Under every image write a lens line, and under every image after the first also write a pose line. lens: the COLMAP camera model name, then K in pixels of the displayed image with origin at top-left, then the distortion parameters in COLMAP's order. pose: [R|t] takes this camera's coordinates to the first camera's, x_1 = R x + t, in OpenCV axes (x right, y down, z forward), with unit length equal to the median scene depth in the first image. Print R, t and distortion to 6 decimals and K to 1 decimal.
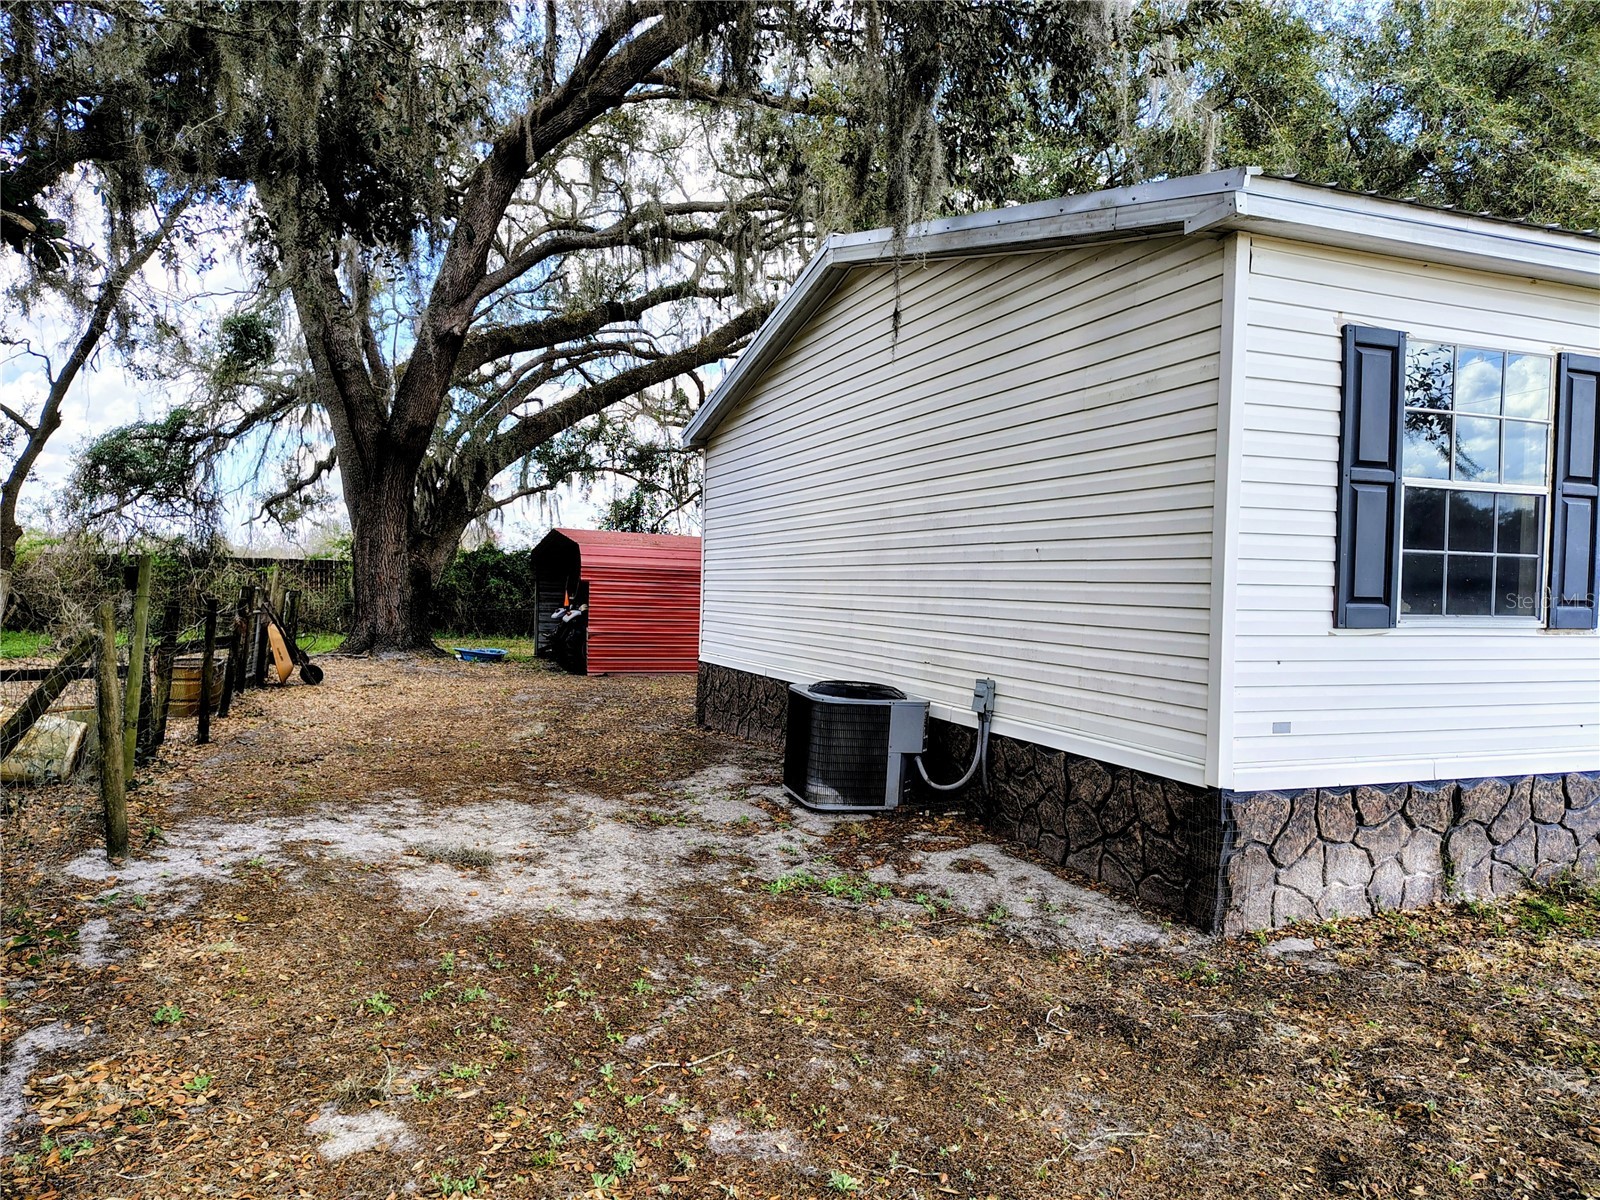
lens RADIAL K [[1089.1, 0, 797.2], [0, 1089.1, 596.2], [0, 0, 1]] dist [0.023988, -0.031221]
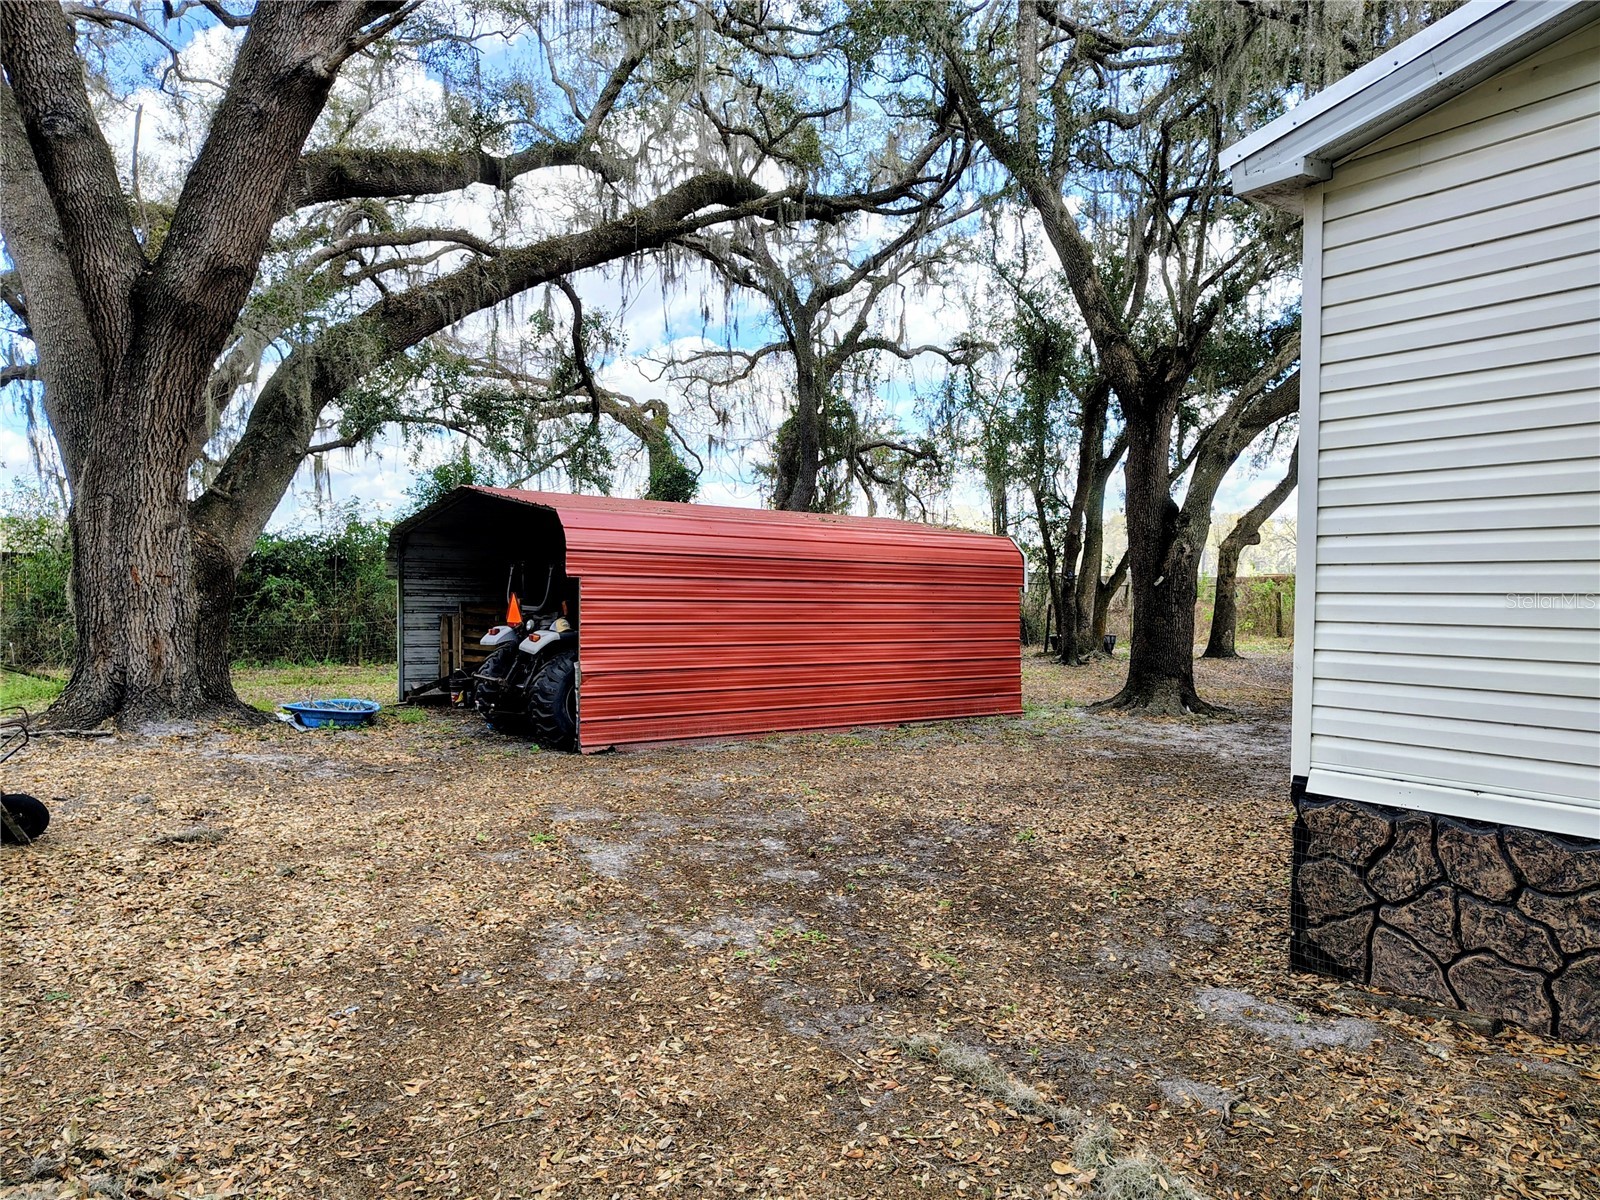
lens RADIAL K [[1089.1, 0, 800.8], [0, 1089.1, 603.9], [0, 0, 1]] dist [0.023988, -0.031221]
pose [[0.966969, -0.018216, 0.254241, -0.210137], [0.015668, 0.999805, 0.012042, -0.004749], [-0.254410, -0.007661, 0.967066, 0.426247]]
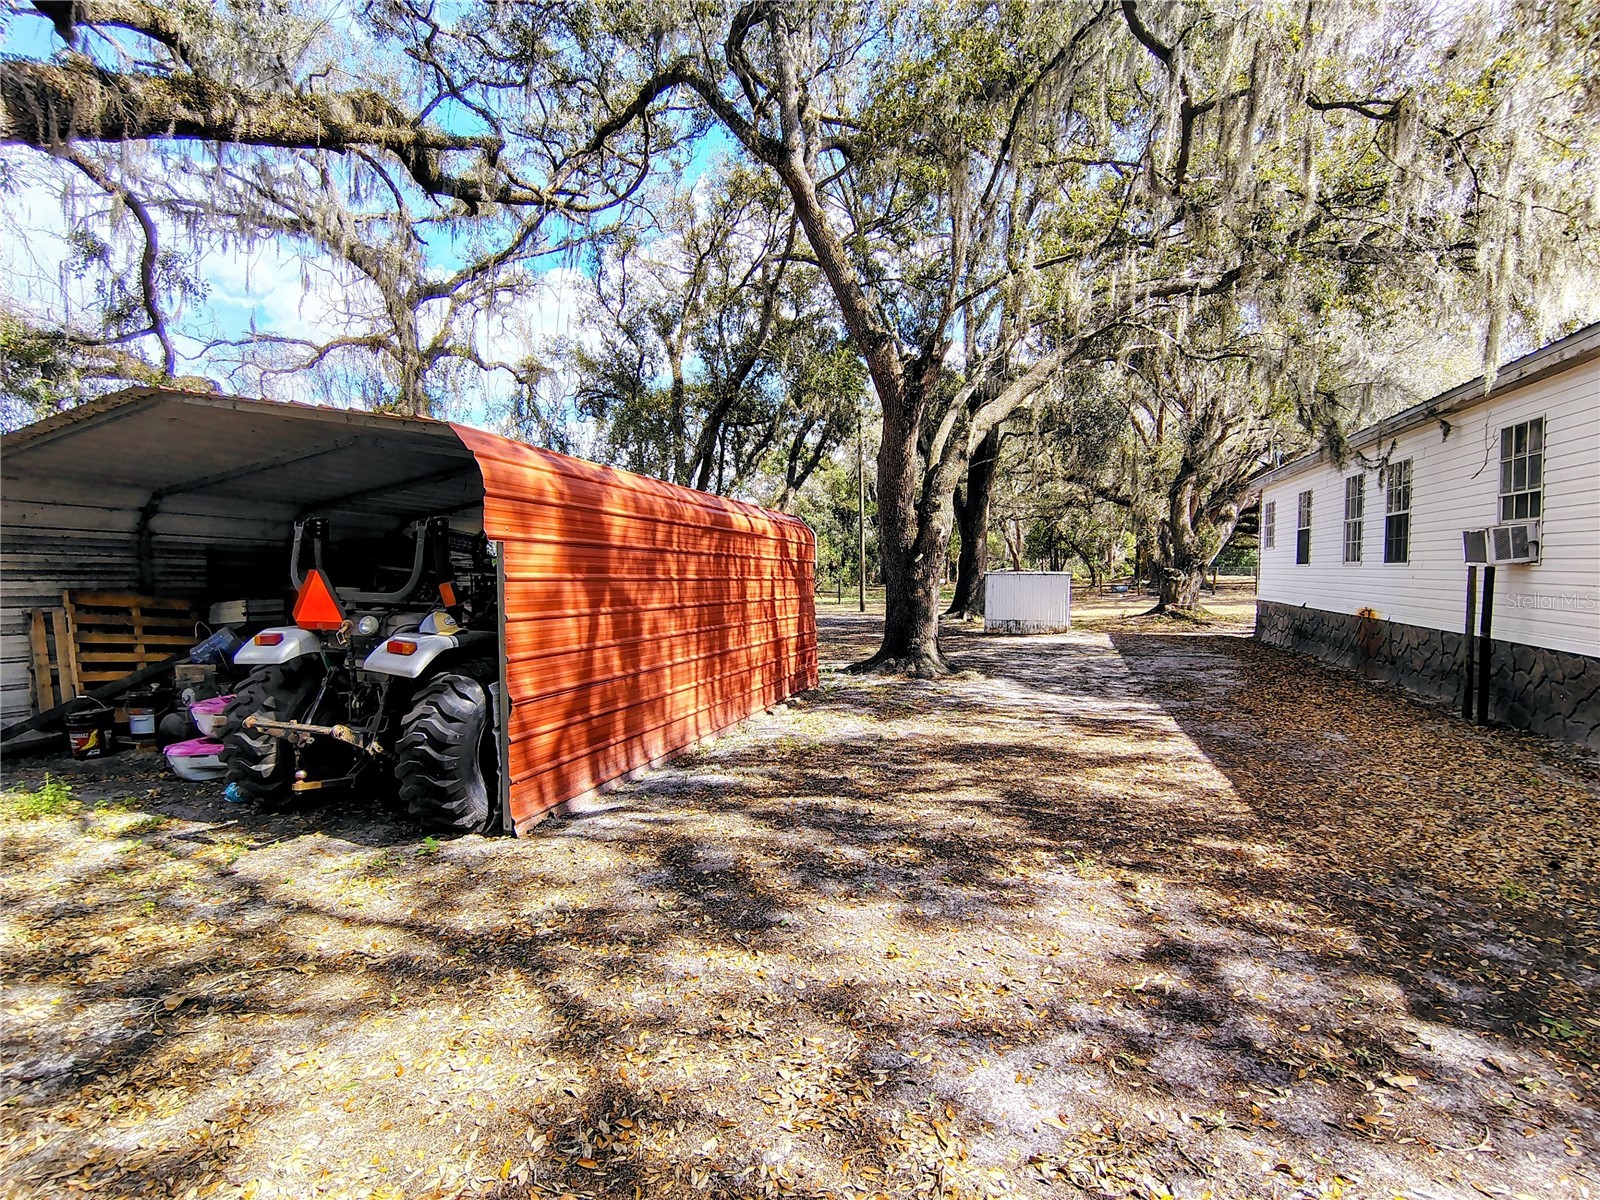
lens RADIAL K [[757.5, 0, 811.9], [0, 757.5, 593.7], [0, 0, 1]] dist [-0.012598, 0.005142]
pose [[0.648579, -0.042089, 0.759983, -0.282641], [0.020248, 0.999071, 0.038050, -0.004613], [-0.760878, -0.009290, 0.648828, 0.736516]]
